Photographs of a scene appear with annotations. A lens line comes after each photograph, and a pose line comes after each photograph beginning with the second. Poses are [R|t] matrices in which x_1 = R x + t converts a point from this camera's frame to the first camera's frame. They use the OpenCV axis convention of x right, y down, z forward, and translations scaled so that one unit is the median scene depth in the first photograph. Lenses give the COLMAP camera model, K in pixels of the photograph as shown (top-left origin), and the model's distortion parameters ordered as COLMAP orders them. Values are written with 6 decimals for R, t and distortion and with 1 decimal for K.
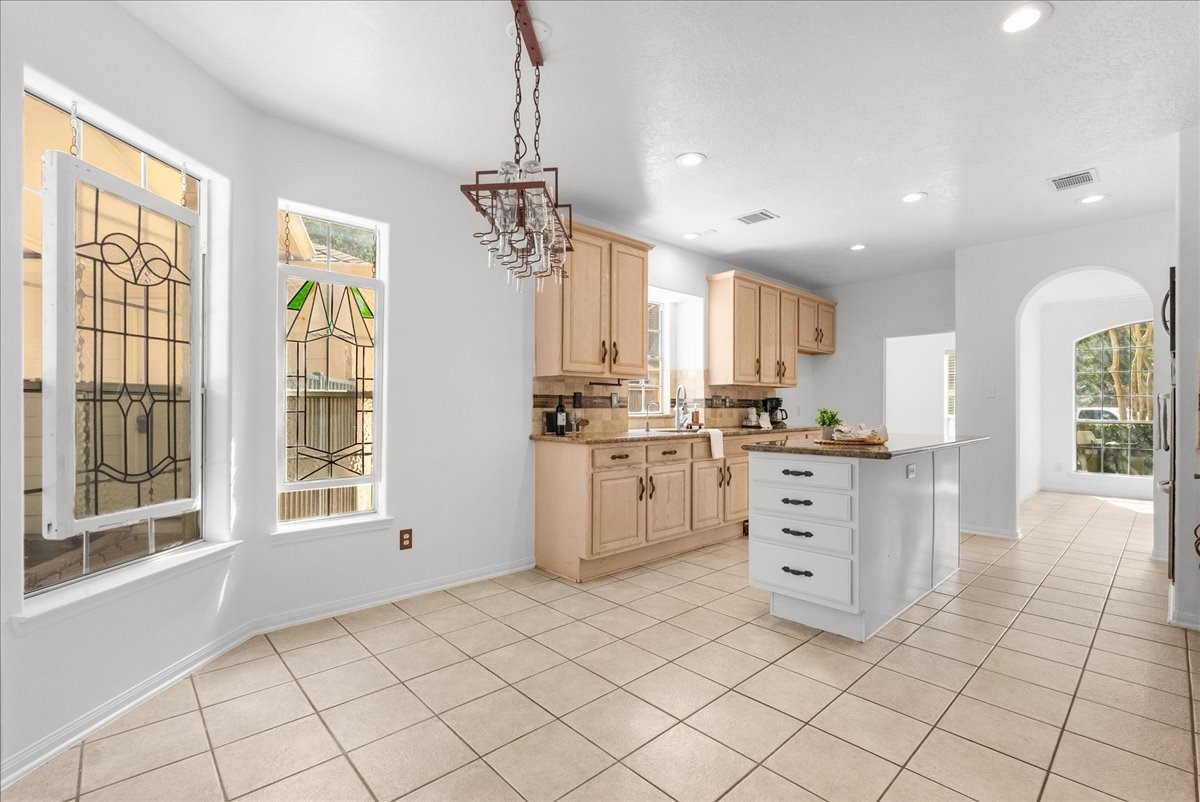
lens RADIAL K [[529.3, 0, 605.9], [0, 529.3, 401.6], [0, 0, 1]] dist [-0.003622, 0.000836]
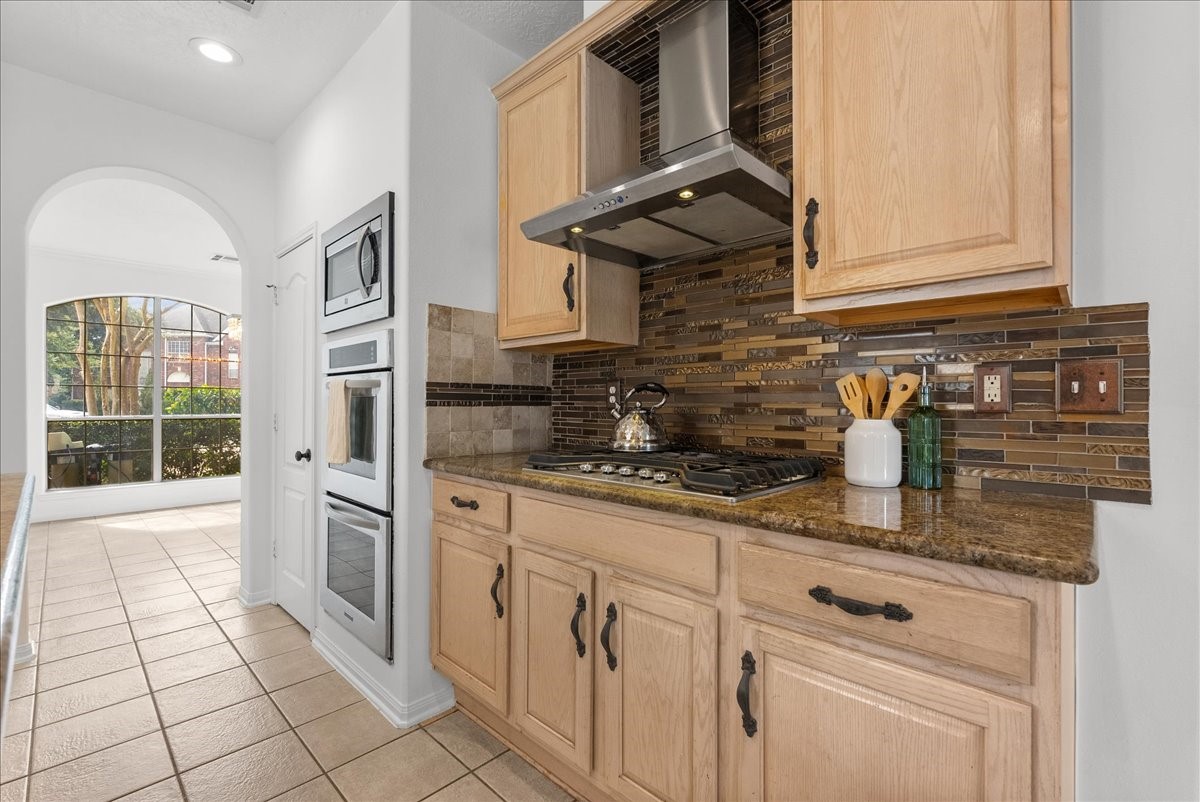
lens RADIAL K [[529.1, 0, 598.1], [0, 529.1, 401.2], [0, 0, 1]] dist [-0.002144, 0.000168]
pose [[-0.047784, -0.003869, 0.998850, 0.285508], [-0.012357, 0.999918, 0.003282, 0.004117], [-0.998781, -0.012186, -0.047828, 0.560482]]
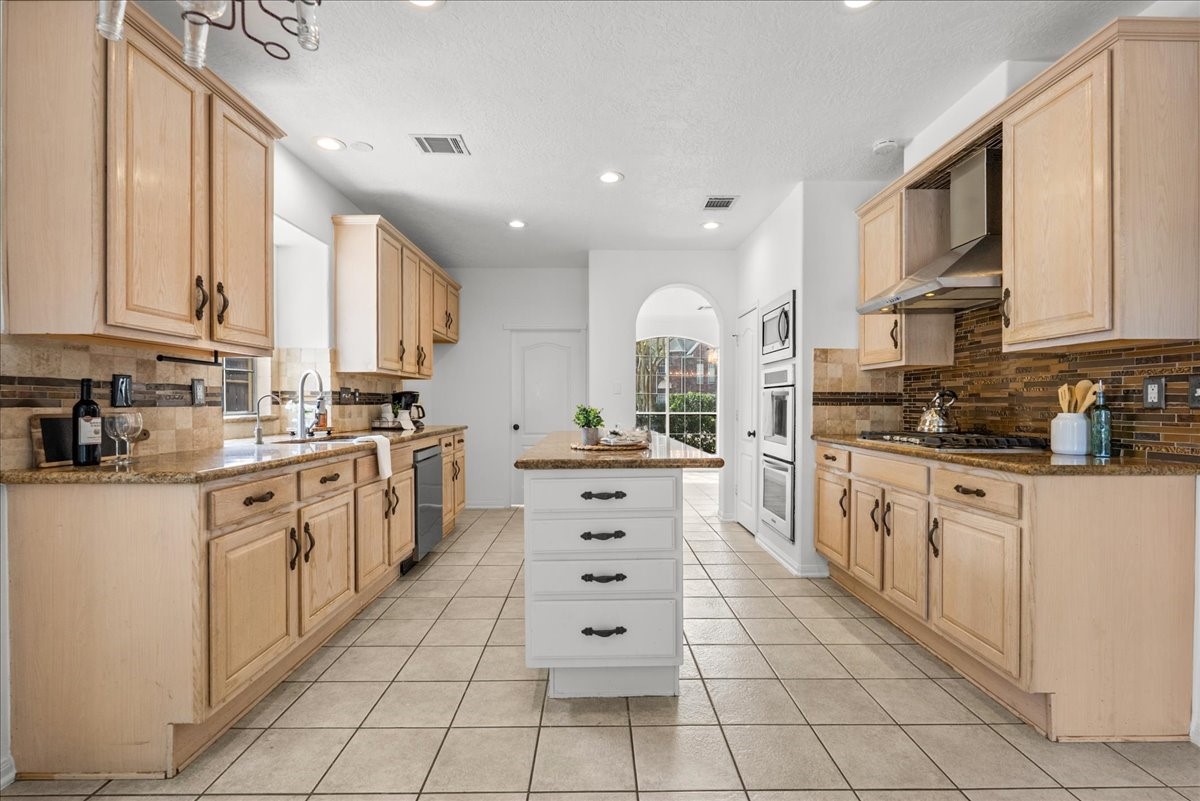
lens RADIAL K [[536.1, 0, 598.9], [0, 536.1, 406.3], [0, 0, 1]] dist [-0.004723, 0.000001]
pose [[0.677148, -0.007963, 0.735804, -0.123226], [-0.005363, 0.999861, 0.015756, 0.001594], [-0.735827, -0.014615, 0.677011, 0.350266]]
